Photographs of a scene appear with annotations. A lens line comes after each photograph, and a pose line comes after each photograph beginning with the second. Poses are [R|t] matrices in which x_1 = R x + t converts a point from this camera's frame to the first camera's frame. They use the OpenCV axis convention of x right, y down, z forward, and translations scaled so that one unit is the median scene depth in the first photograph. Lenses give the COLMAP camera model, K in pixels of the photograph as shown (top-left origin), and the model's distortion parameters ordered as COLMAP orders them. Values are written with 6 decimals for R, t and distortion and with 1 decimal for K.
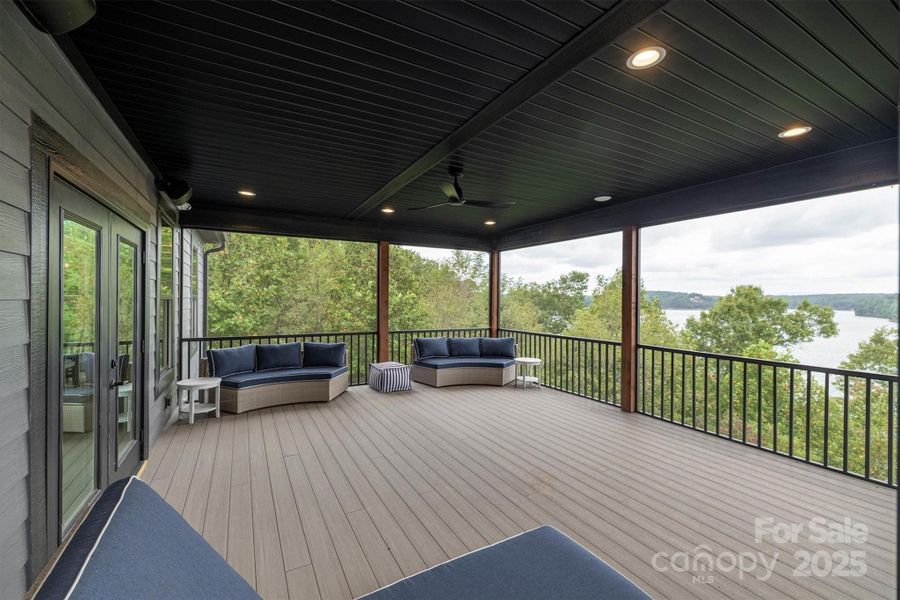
lens RADIAL K [[378.5, 0, 449.0], [0, 378.5, 300.2], [0, 0, 1]] dist [-0.003430, -0.000194]
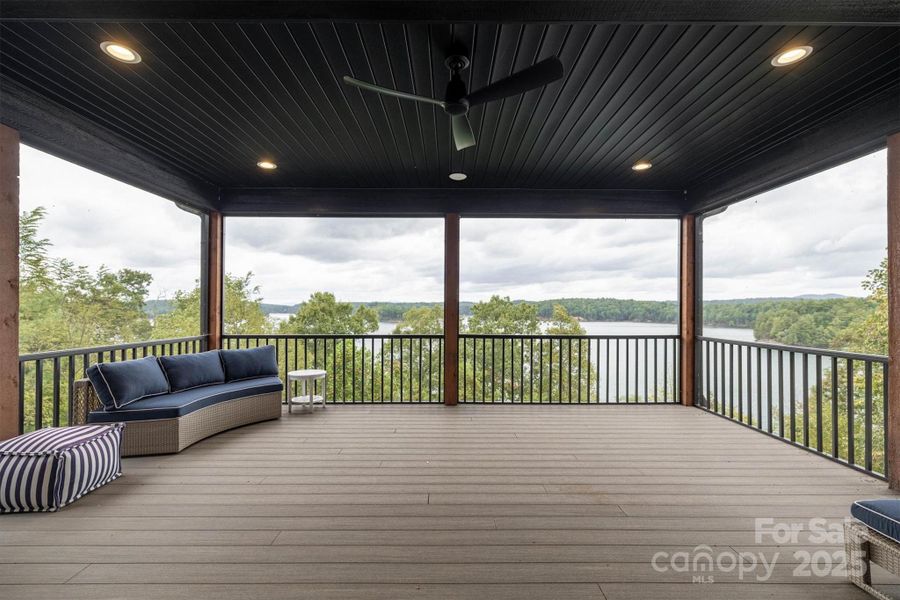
lens RADIAL K [[378.5, 0, 447.2], [0, 378.5, 299.6], [0, 0, 1]] dist [-0.003430, -0.000194]
pose [[0.492591, 0.013184, 0.870161, -0.278937], [0.005389, 0.999820, -0.018199, 0.032014], [-0.870244, 0.013654, 0.492431, 0.399187]]
